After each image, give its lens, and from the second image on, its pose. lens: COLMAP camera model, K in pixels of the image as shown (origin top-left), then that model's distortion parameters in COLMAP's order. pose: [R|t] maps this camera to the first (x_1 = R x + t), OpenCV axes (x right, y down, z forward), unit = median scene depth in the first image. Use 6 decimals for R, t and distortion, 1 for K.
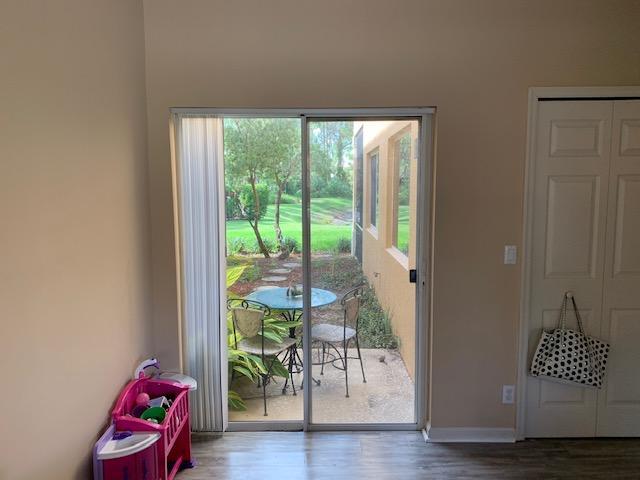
lens RADIAL K [[481.5, 0, 317.9], [0, 481.5, 237.9], [0, 0, 1]] dist [-0.000373, -0.006002]
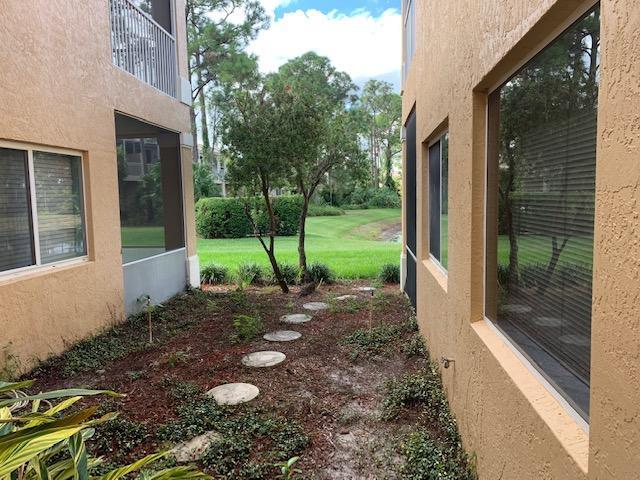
lens RADIAL K [[481.5, 0, 321.7], [0, 481.5, 234.7], [0, 0, 1]] dist [-0.000373, -0.006002]
pose [[0.995500, -0.004902, -0.094630, 0.020641], [0.002138, 0.999569, -0.029294, -0.025750], [0.094733, 0.028960, 0.995081, 0.263140]]
